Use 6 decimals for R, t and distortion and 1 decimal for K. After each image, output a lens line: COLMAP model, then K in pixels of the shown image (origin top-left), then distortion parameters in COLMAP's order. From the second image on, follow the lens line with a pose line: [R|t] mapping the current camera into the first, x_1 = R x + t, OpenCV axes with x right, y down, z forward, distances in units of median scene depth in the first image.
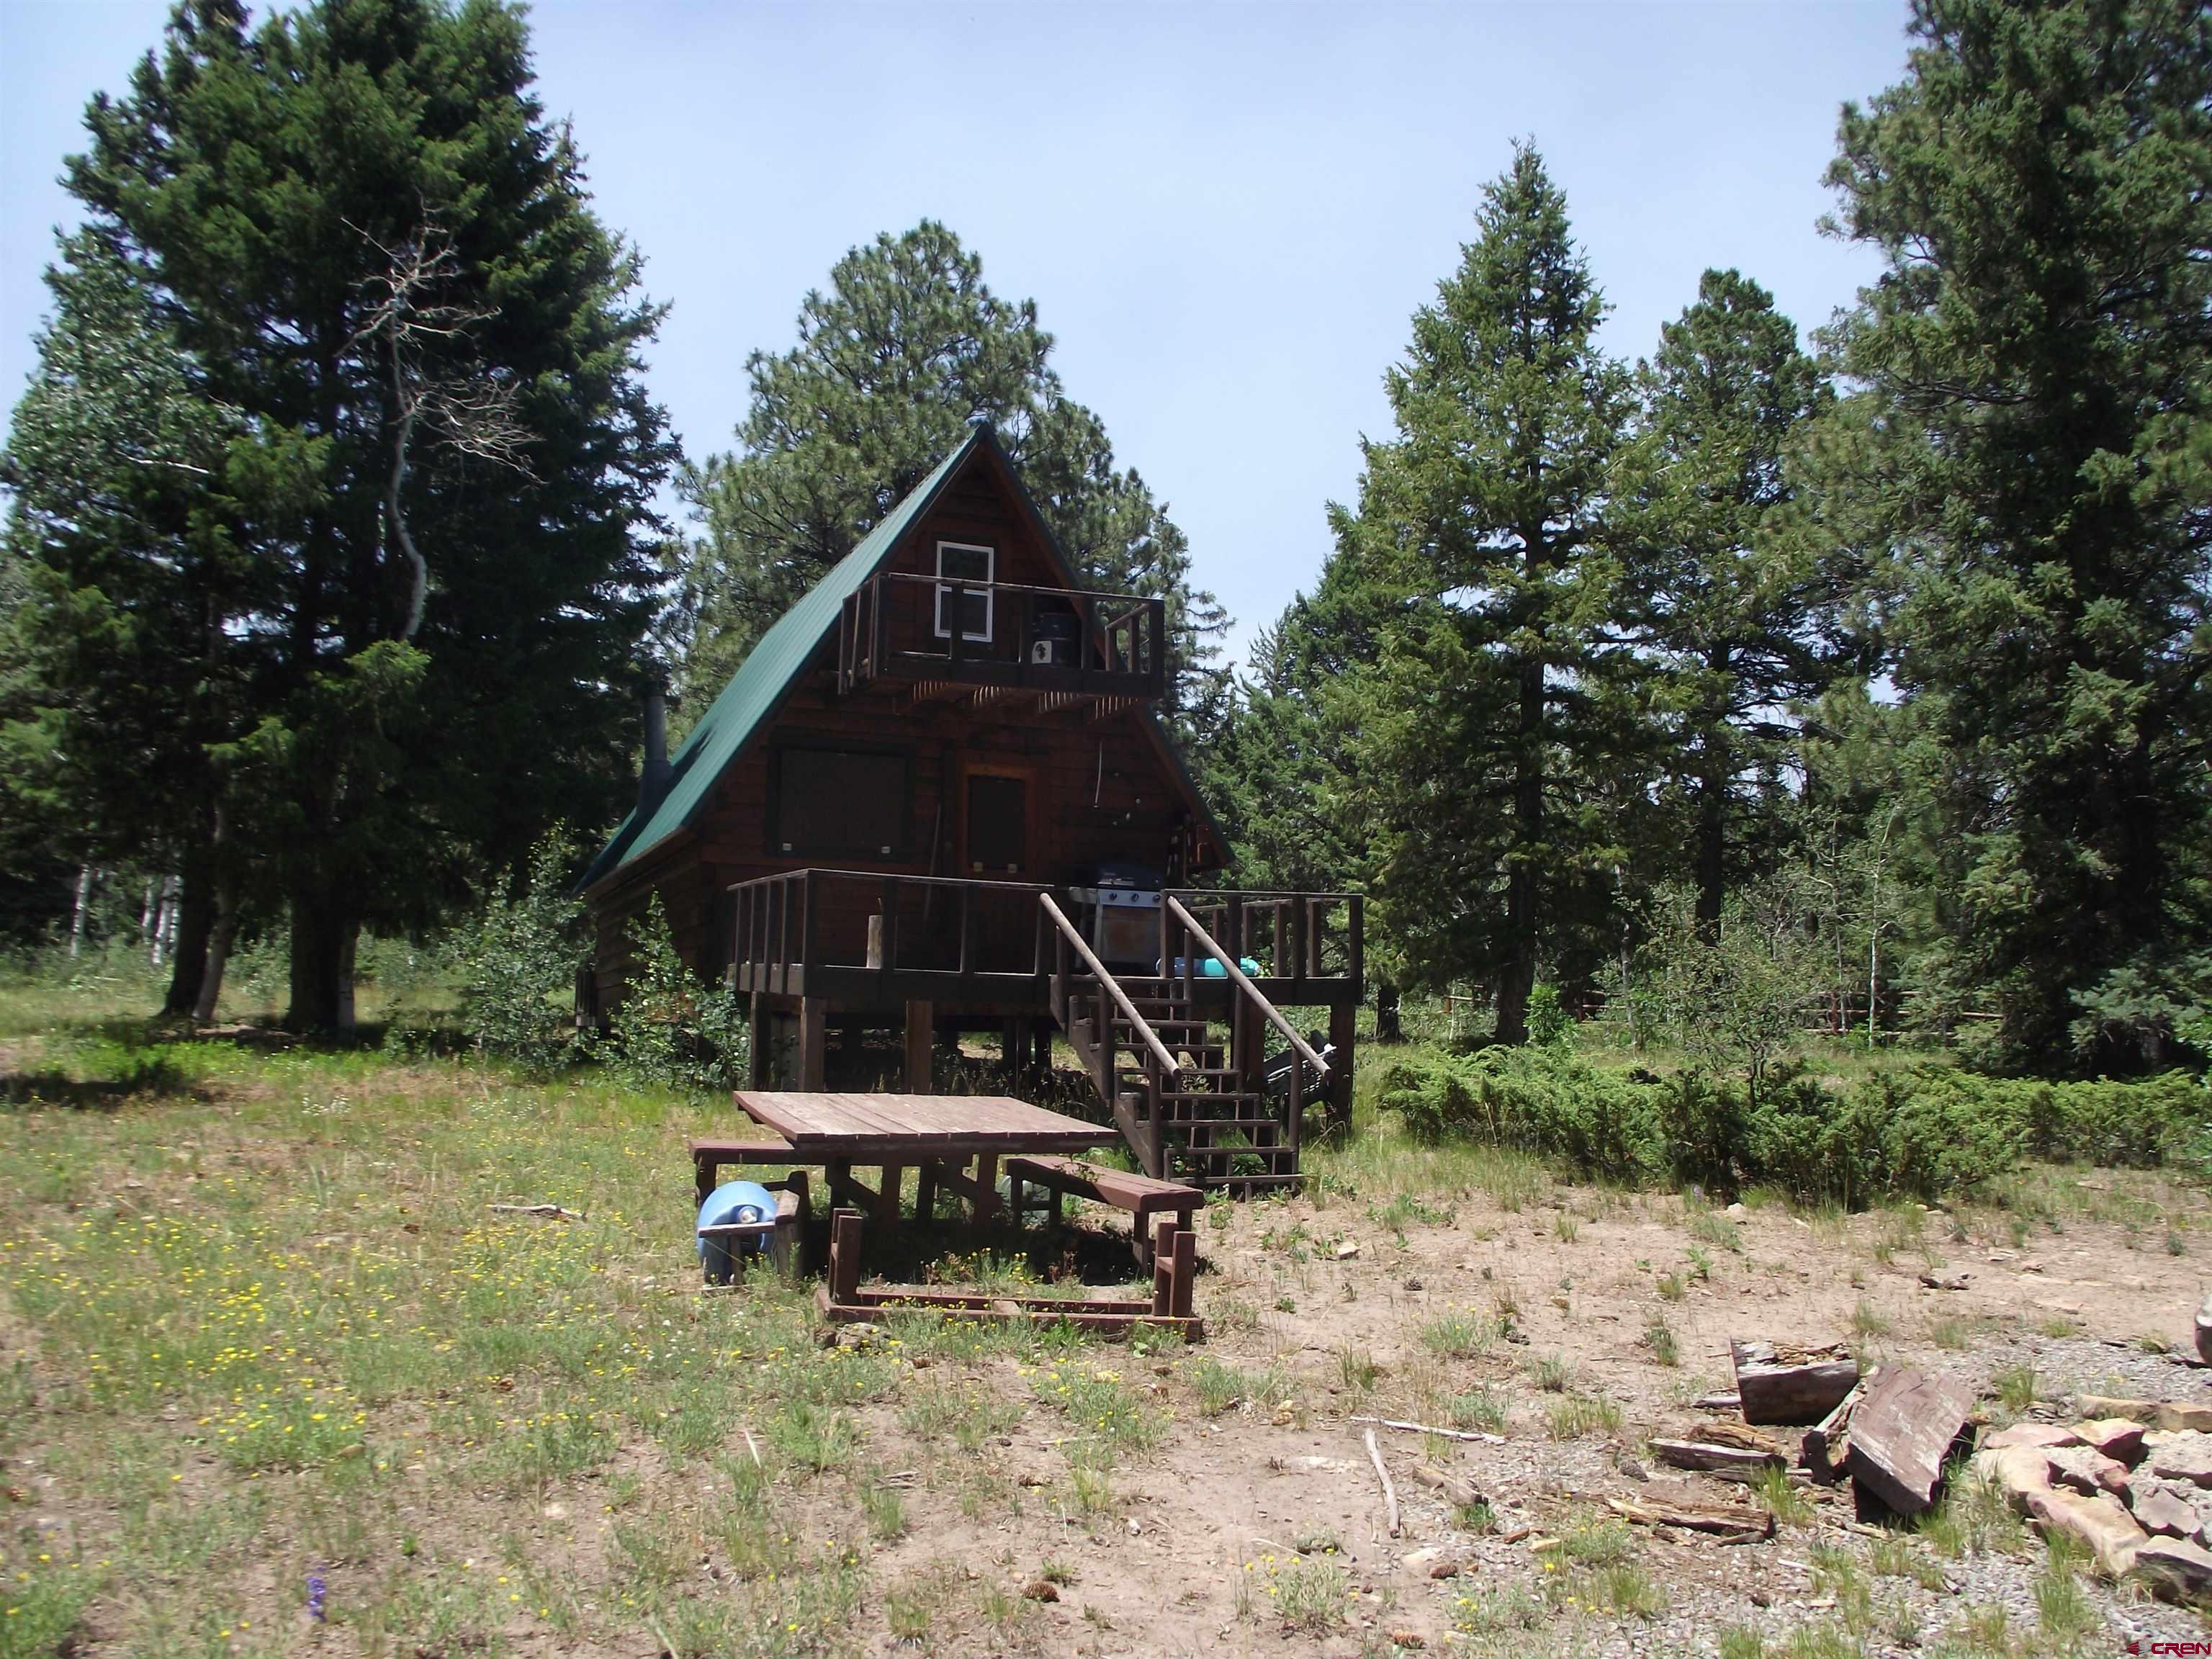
lens RADIAL K [[1737.0, 0, 1111.6], [0, 1737.0, 855.7], [0, 0, 1]] dist [-0.079341, 0.149606]
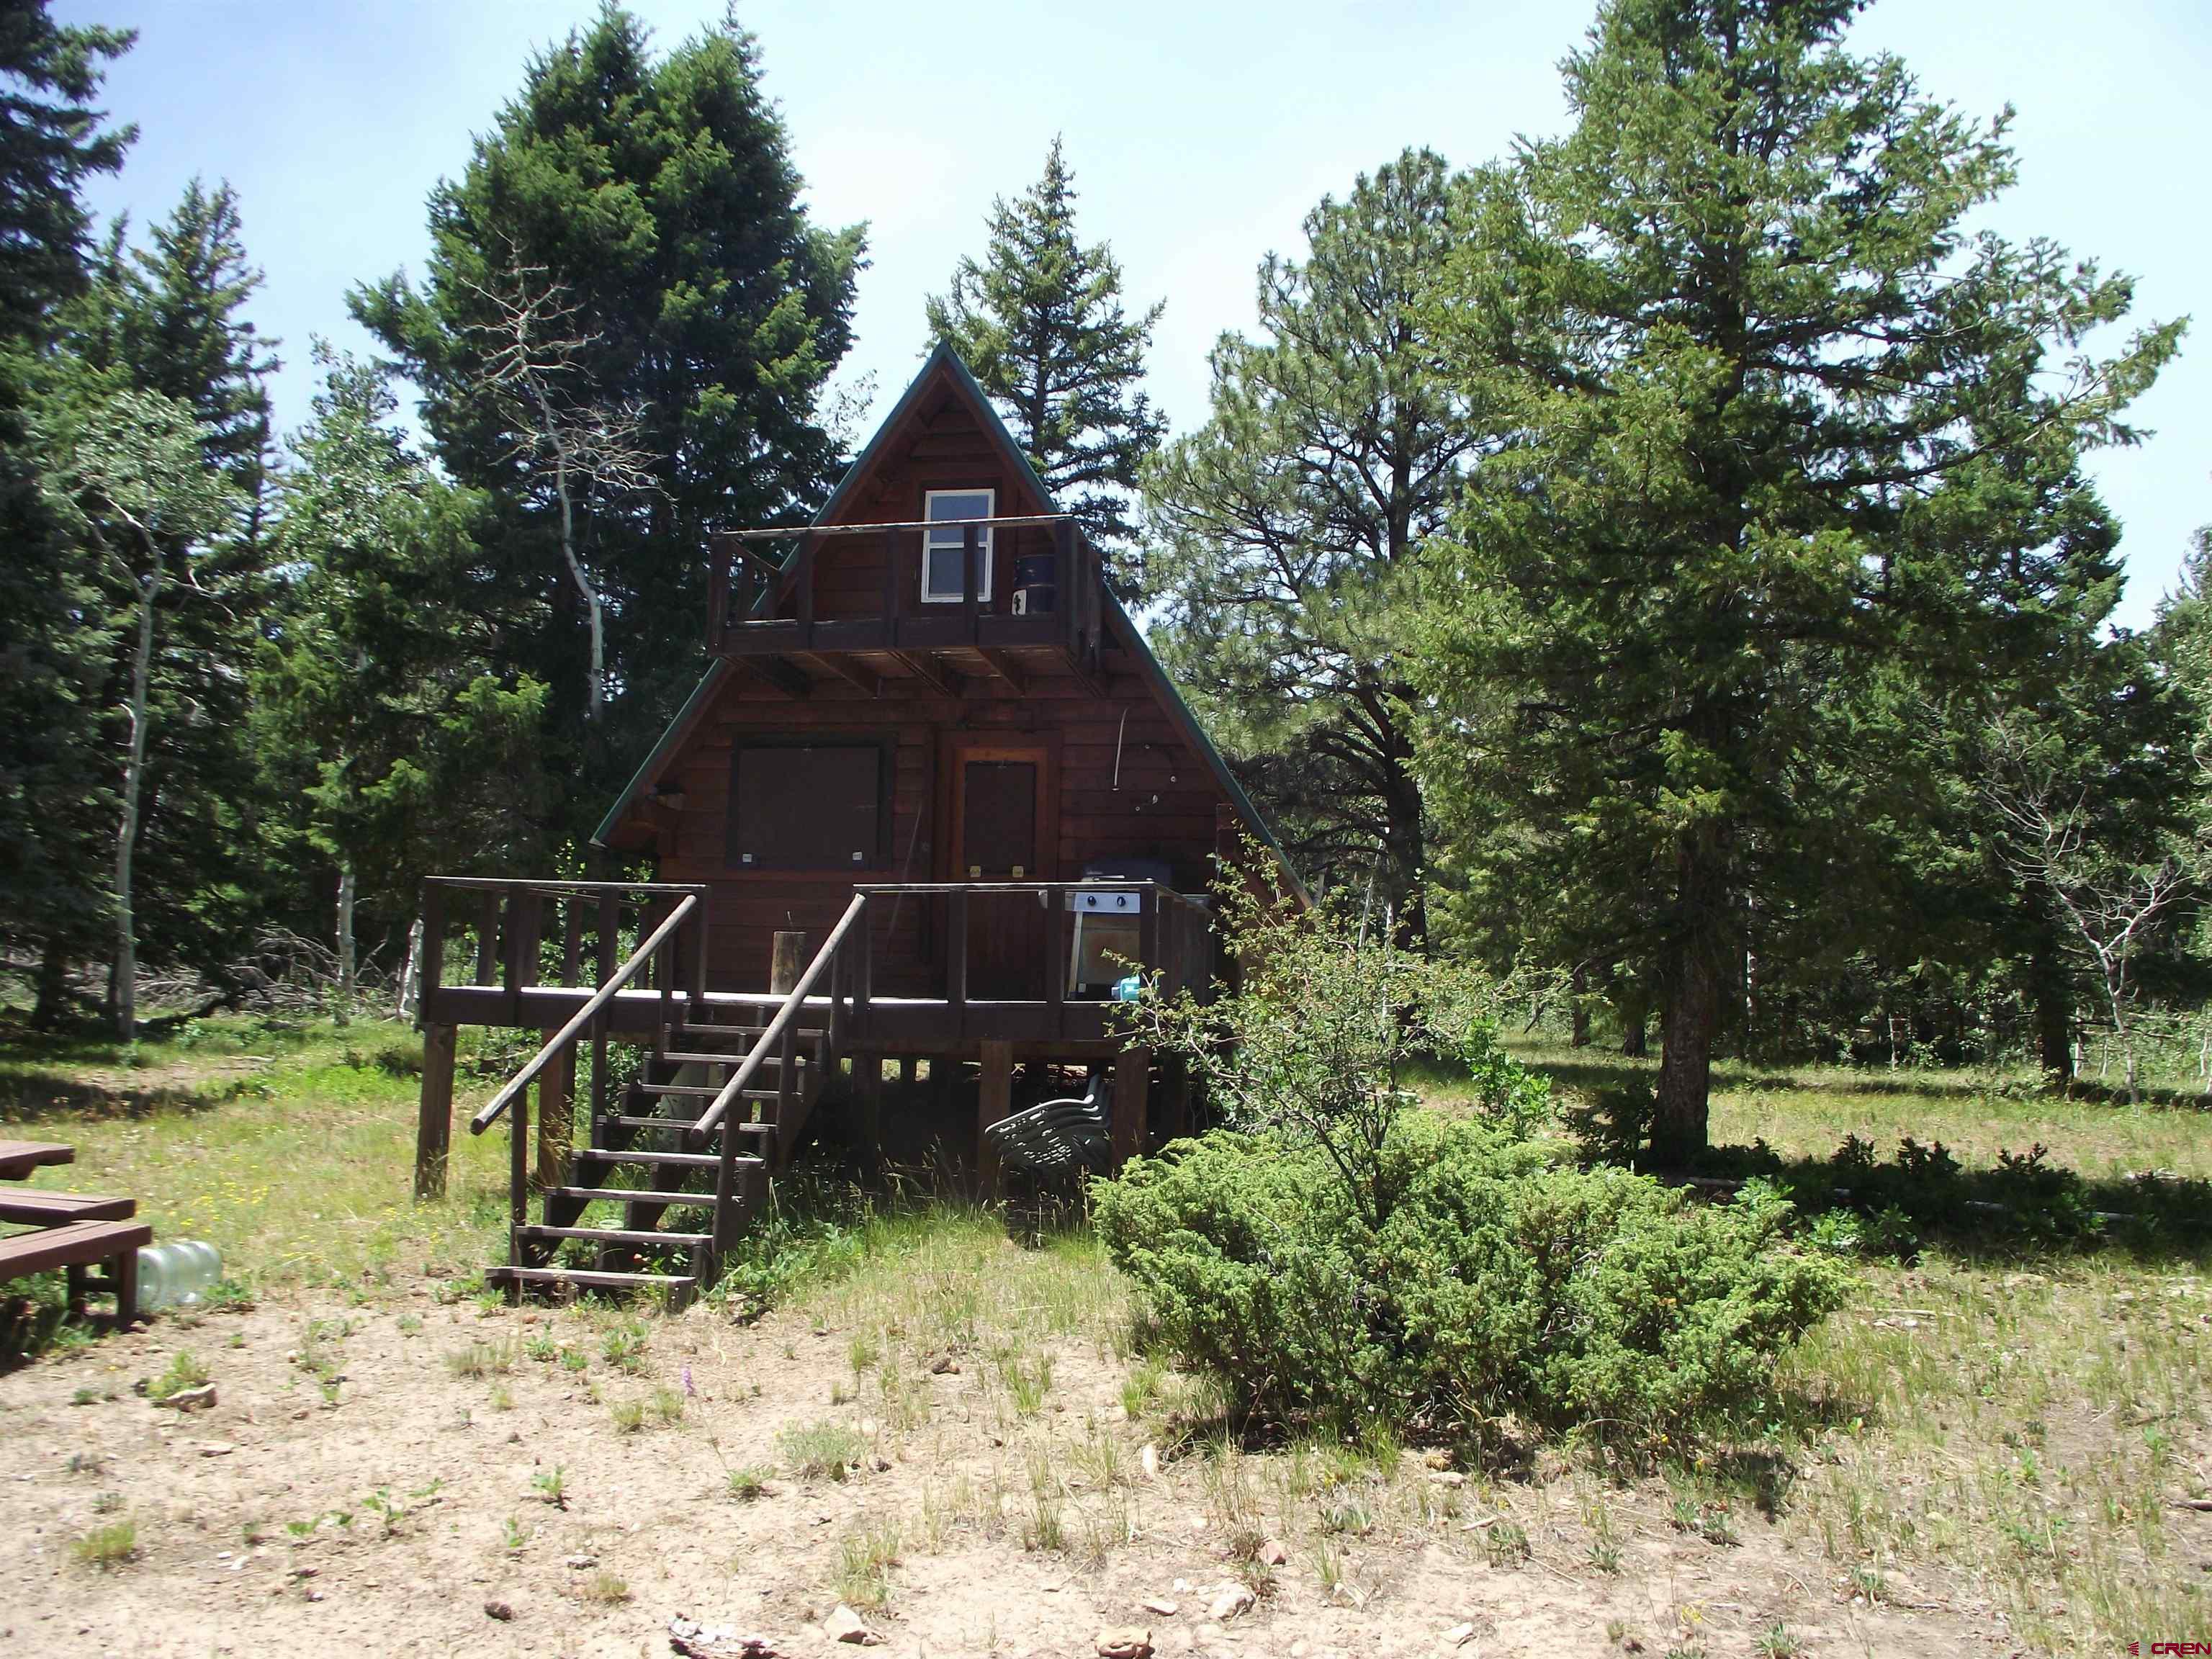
lens RADIAL K [[1763.6, 0, 1106.0], [0, 1763.6, 829.5], [0, 0, 1]] dist [-0.000965, 0.000442]
pose [[0.829085, -0.060844, -0.555802, 0.401138], [0.039143, 0.997939, -0.050855, 0.028577], [0.557750, 0.020407, 0.829758, 0.302474]]
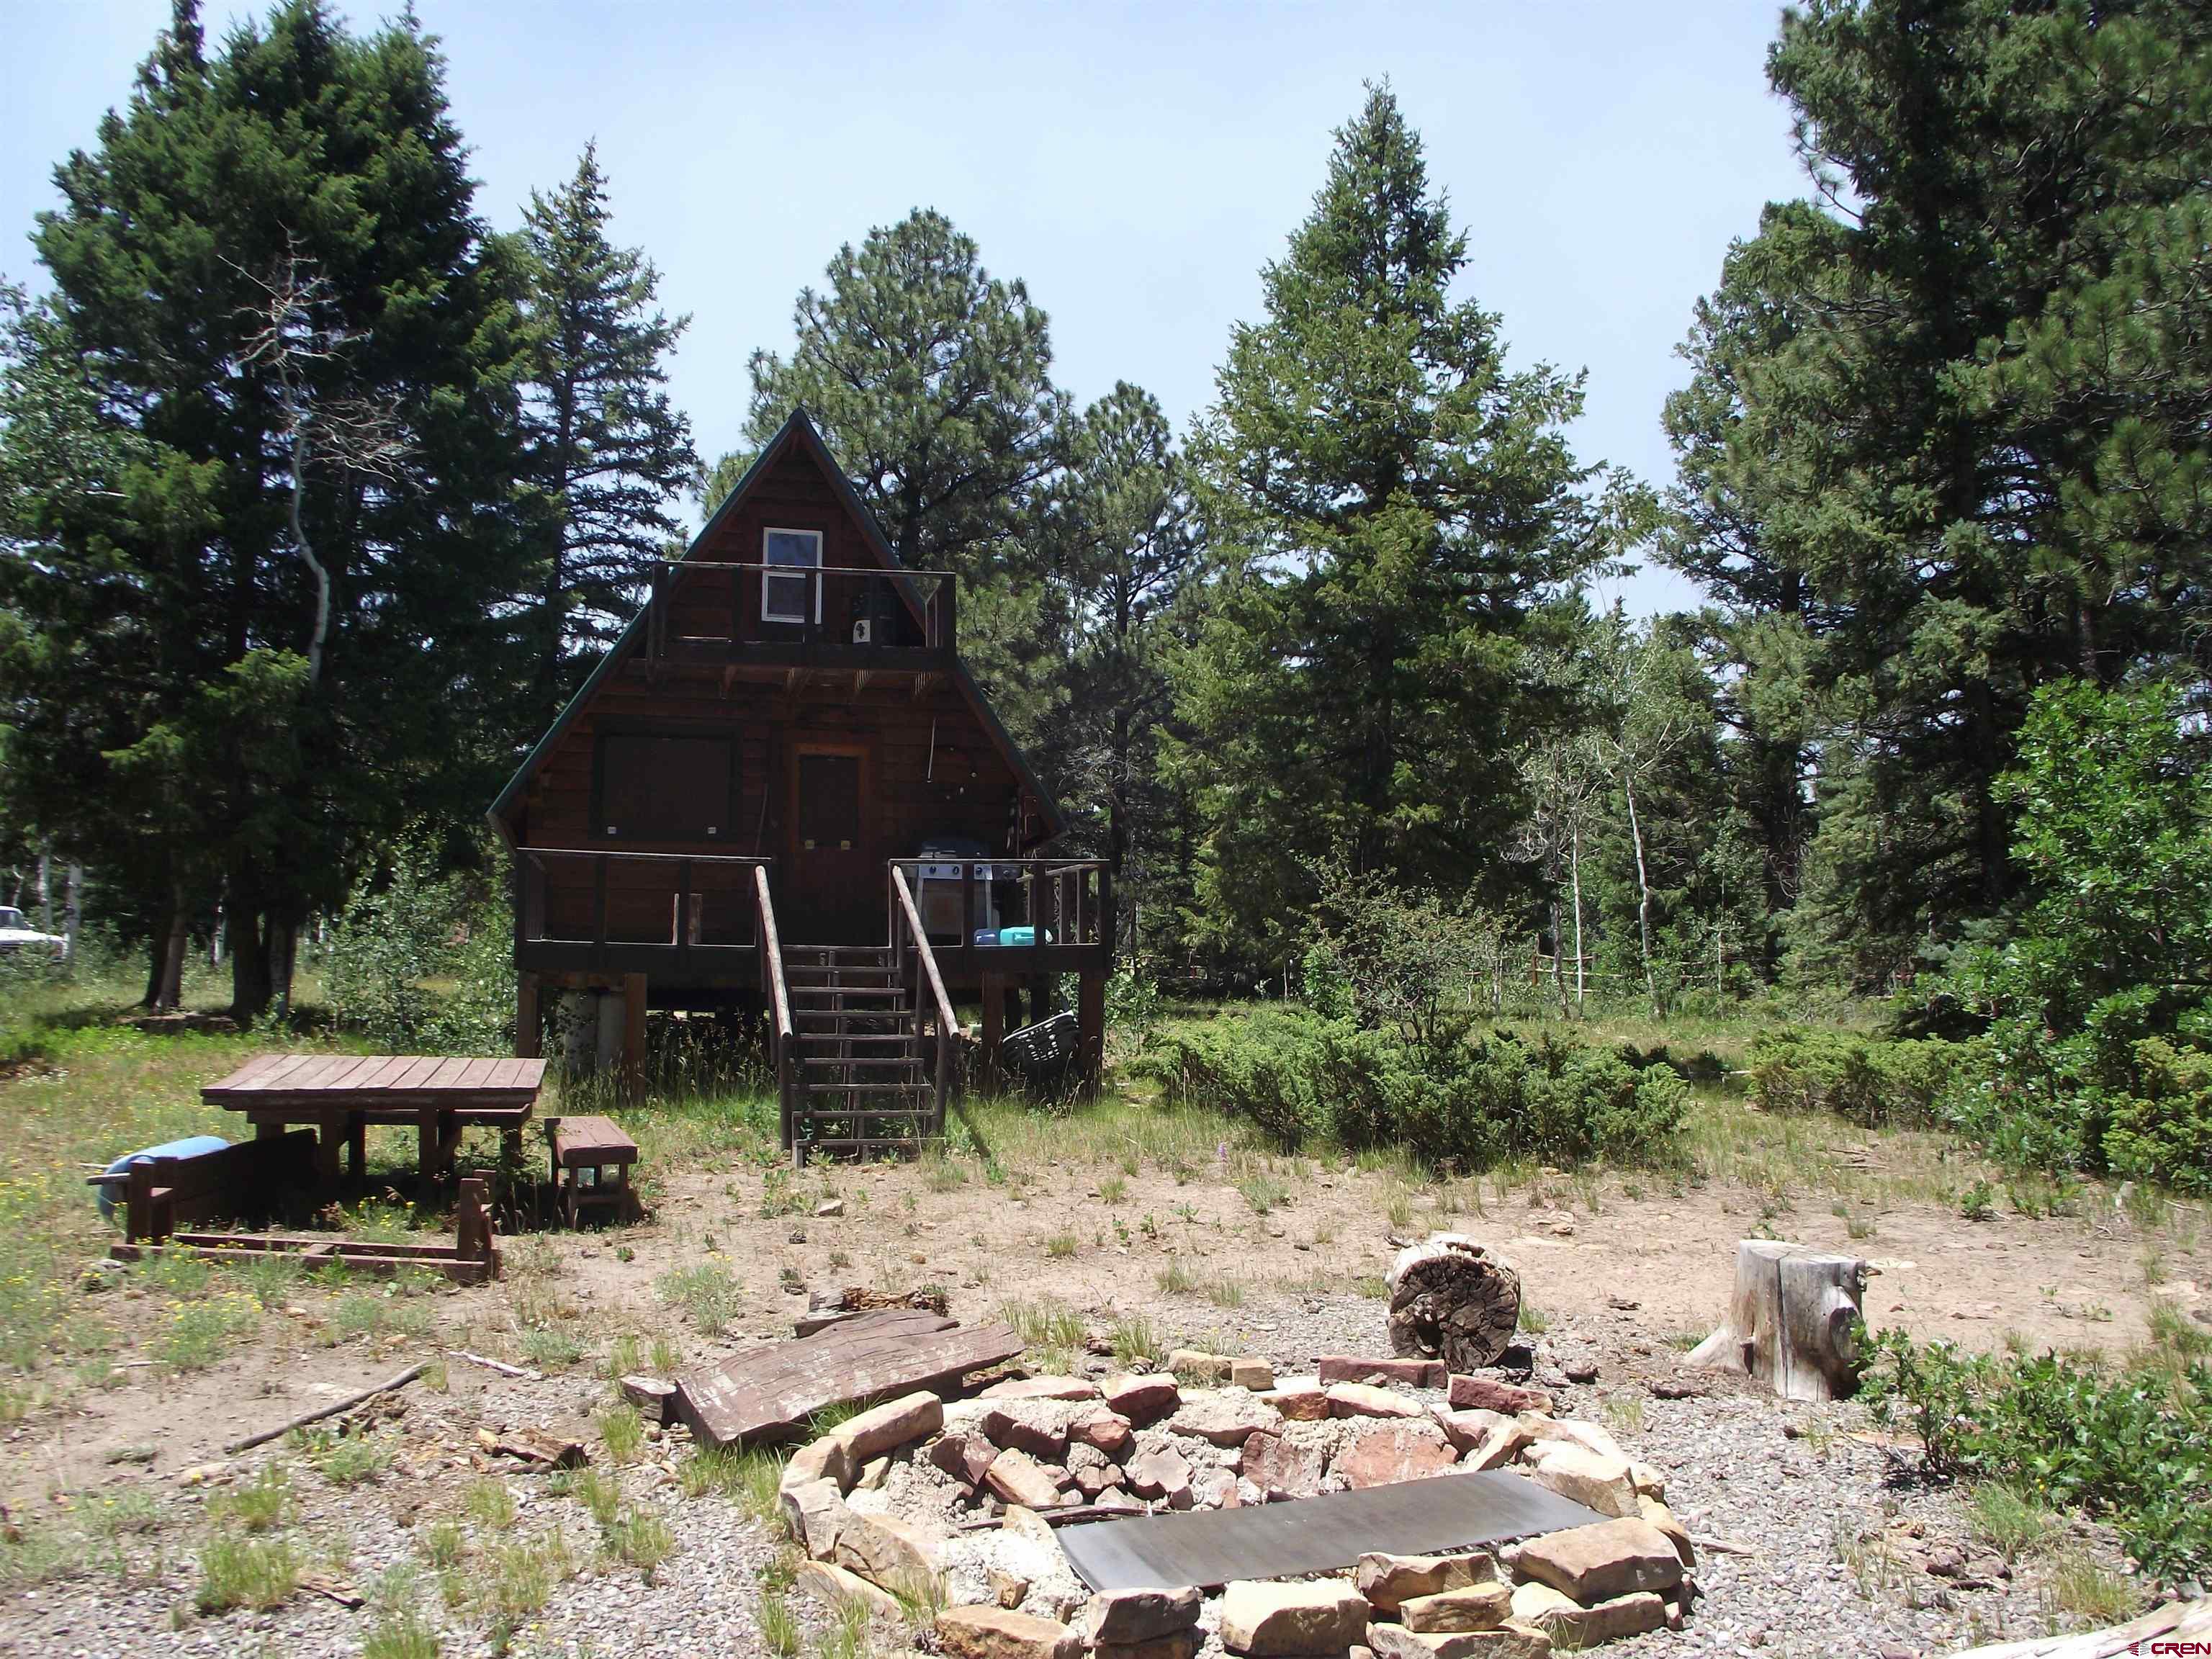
lens RADIAL K [[1737.0, 0, 1111.6], [0, 1737.0, 855.7], [0, 0, 1]] dist [-0.079341, 0.149606]
pose [[0.989565, -0.027639, -0.141414, 0.218786], [0.028615, 0.999579, 0.004870, 0.011745], [0.141220, -0.008866, 0.989939, 0.014593]]
